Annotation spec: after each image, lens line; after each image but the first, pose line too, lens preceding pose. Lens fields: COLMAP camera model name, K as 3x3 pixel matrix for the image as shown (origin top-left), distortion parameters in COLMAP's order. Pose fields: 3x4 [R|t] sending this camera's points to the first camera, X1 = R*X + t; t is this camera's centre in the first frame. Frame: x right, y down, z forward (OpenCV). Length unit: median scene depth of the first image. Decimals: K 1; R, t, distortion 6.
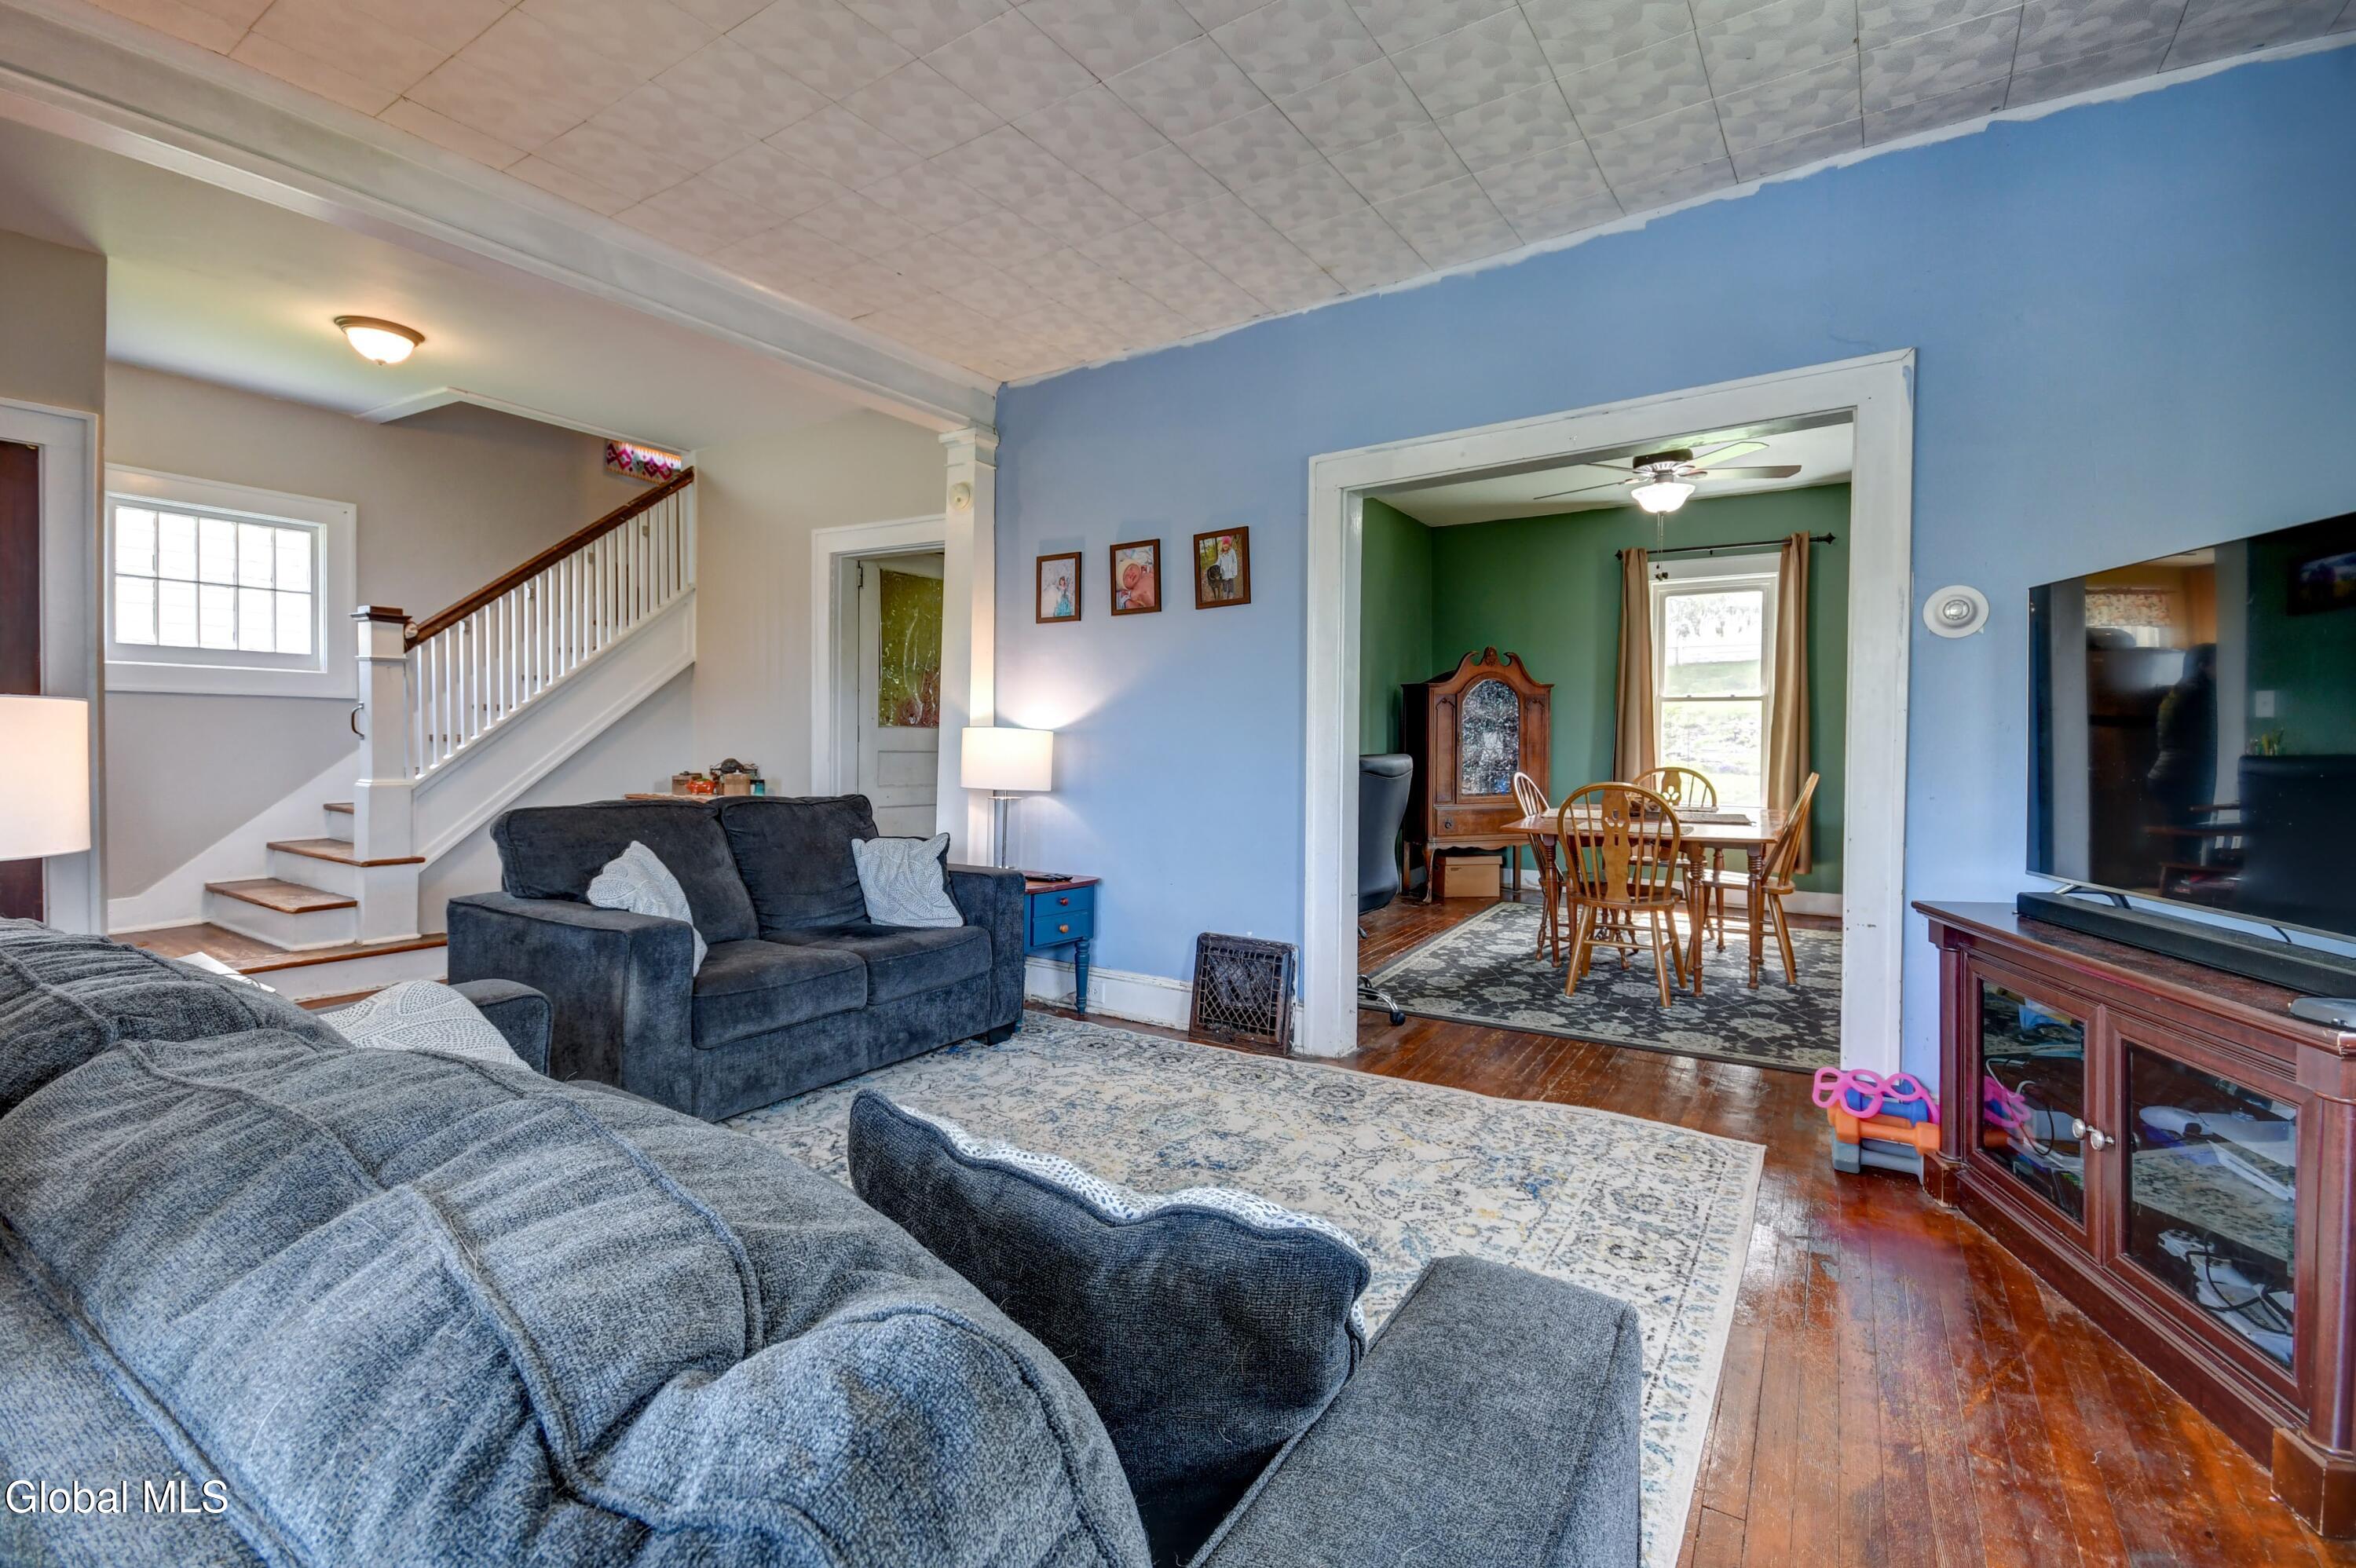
lens RADIAL K [[1056.2, 0, 1147.2], [0, 1056.2, 757.7], [0, 0, 1]] dist [0.001271, 0.000156]
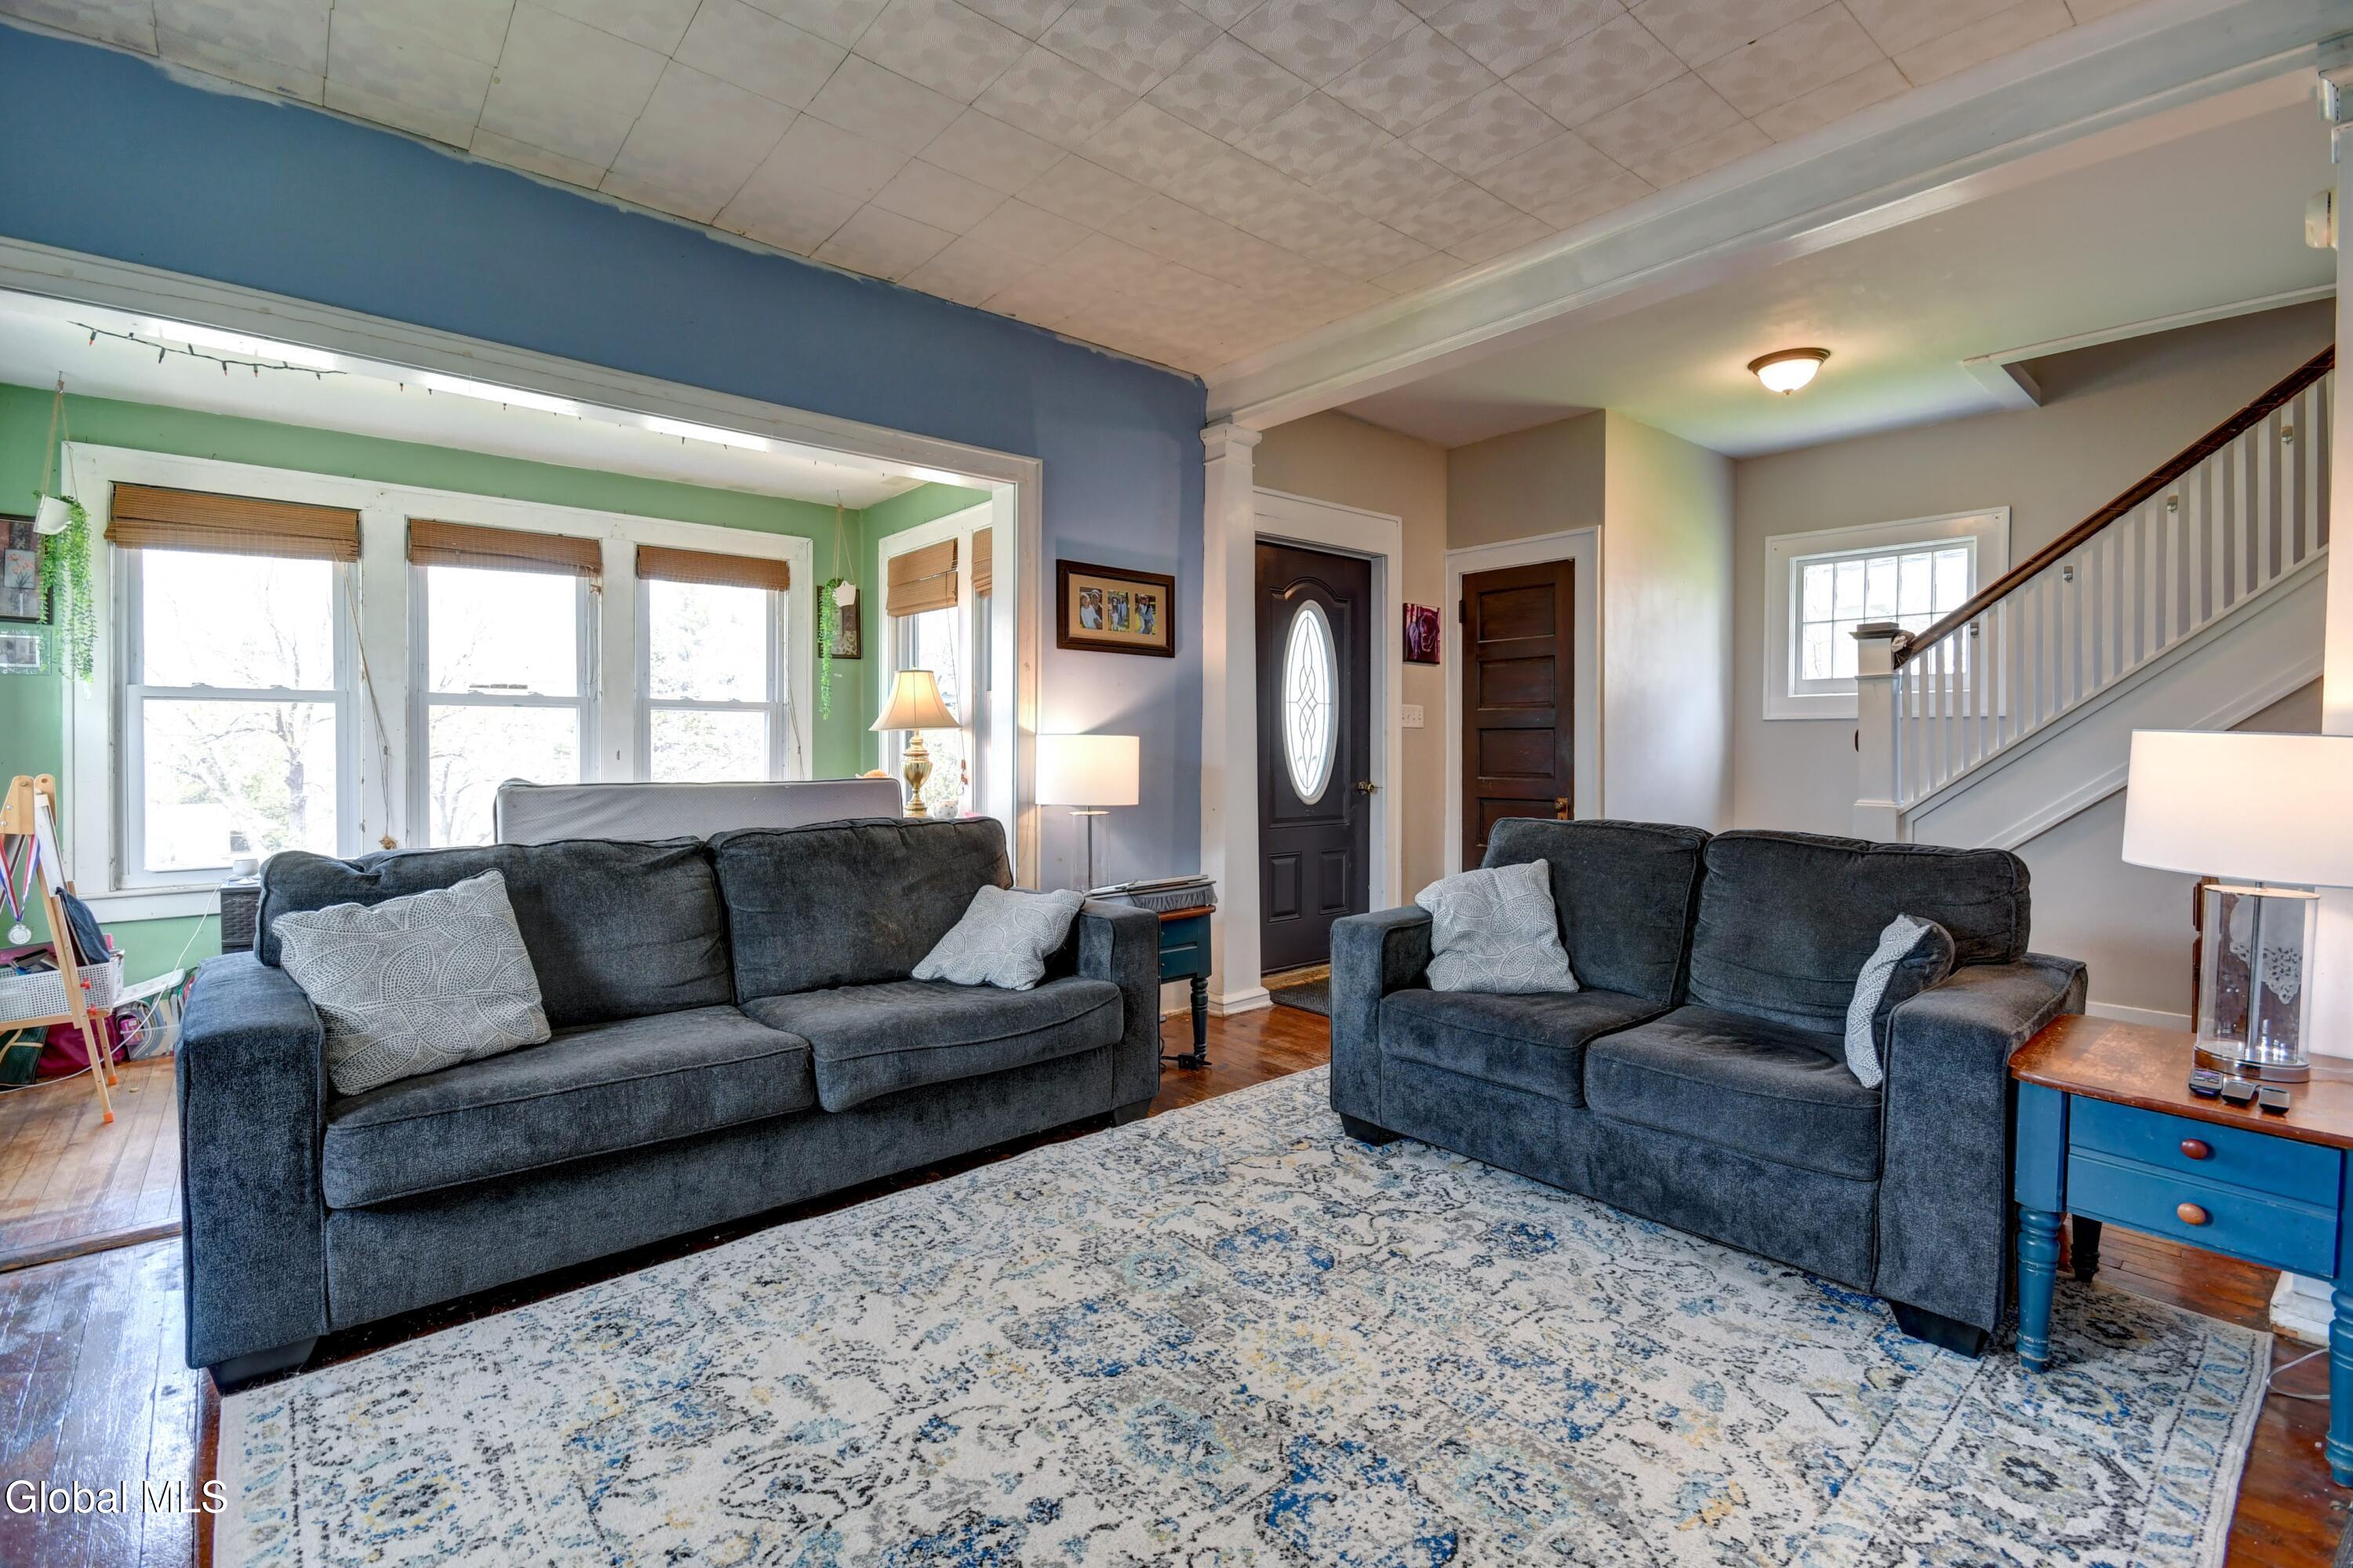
lens RADIAL K [[1028.8, 0, 1186.2], [0, 1028.8, 767.4], [0, 0, 1]] dist [0.003122, 0.000002]
pose [[-0.245876, 0.005847, -0.969284, 0.389984], [-0.021210, 0.999710, 0.011410, -0.007677], [0.969069, 0.023364, -0.245681, 0.684828]]
